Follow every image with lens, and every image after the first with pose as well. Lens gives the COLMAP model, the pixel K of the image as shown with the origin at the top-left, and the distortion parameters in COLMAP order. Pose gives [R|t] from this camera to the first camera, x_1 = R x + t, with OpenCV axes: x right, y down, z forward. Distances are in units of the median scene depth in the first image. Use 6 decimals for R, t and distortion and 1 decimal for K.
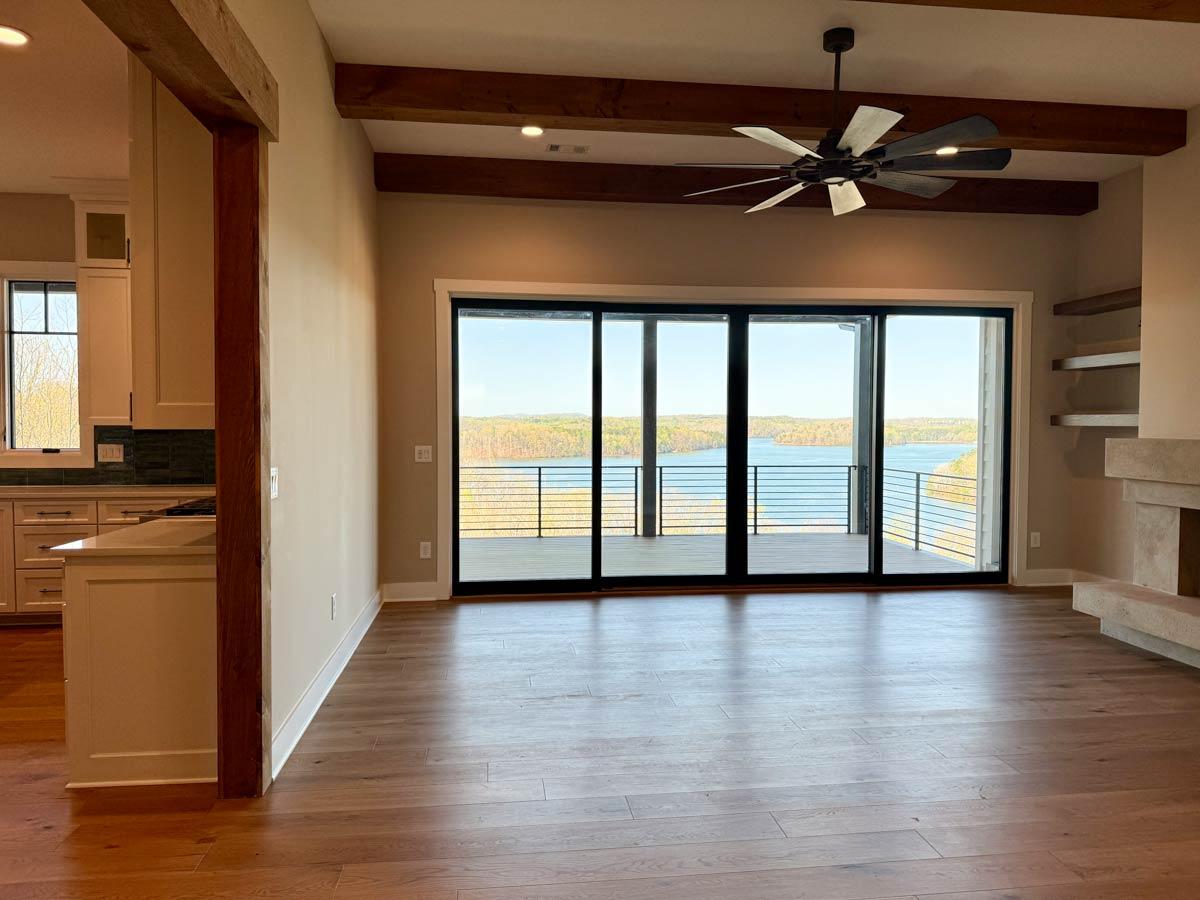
lens RADIAL K [[835.4, 0, 598.4], [0, 835.4, 455.5], [0, 0, 1]] dist [0.008575, -0.000590]
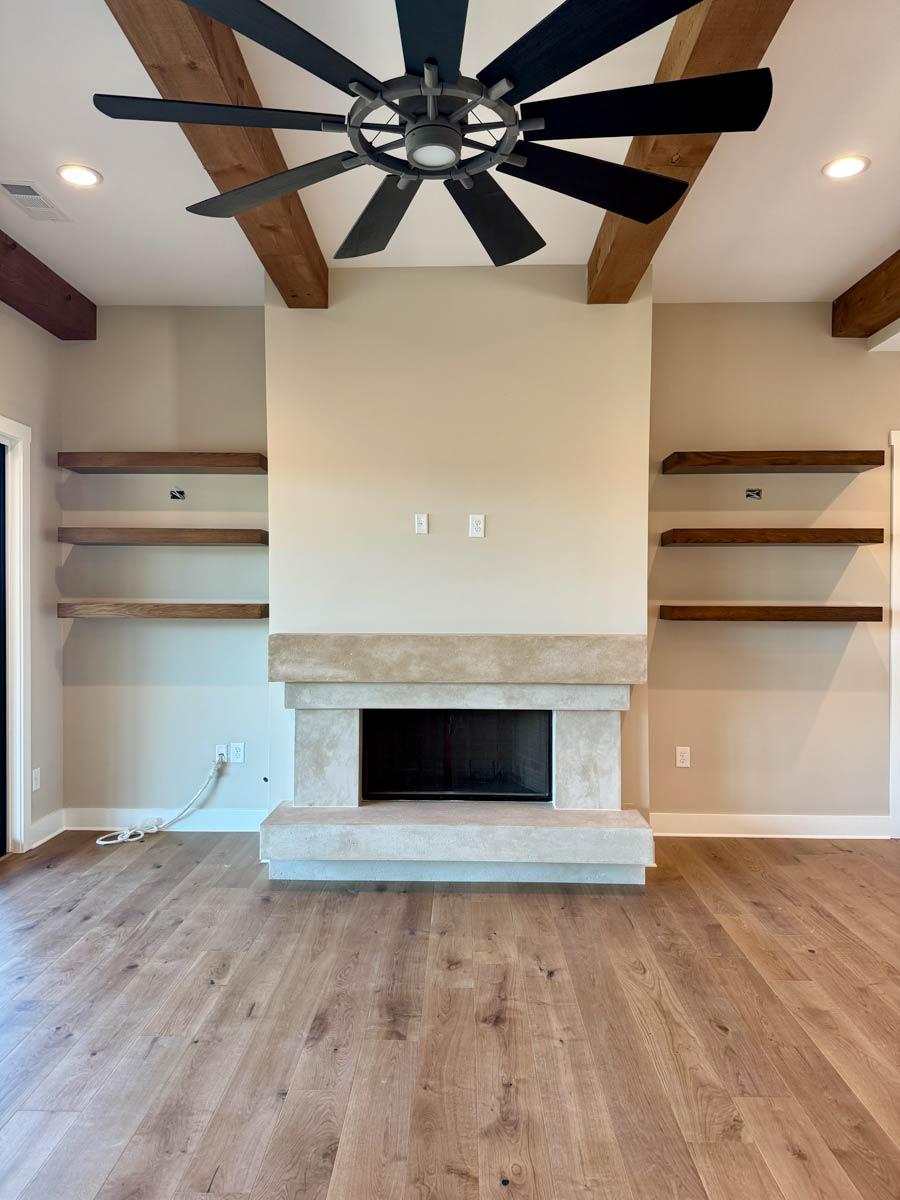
lens RADIAL K [[846.7, 0, 452.4], [0, 846.7, 601.9], [0, 0, 1]] dist [0.077607, -0.122876]
pose [[0.146793, -0.004100, 0.989159, -0.180517], [0.038639, 0.999252, -0.001592, -0.044113], [-0.988412, 0.038454, 0.146842, 0.702164]]
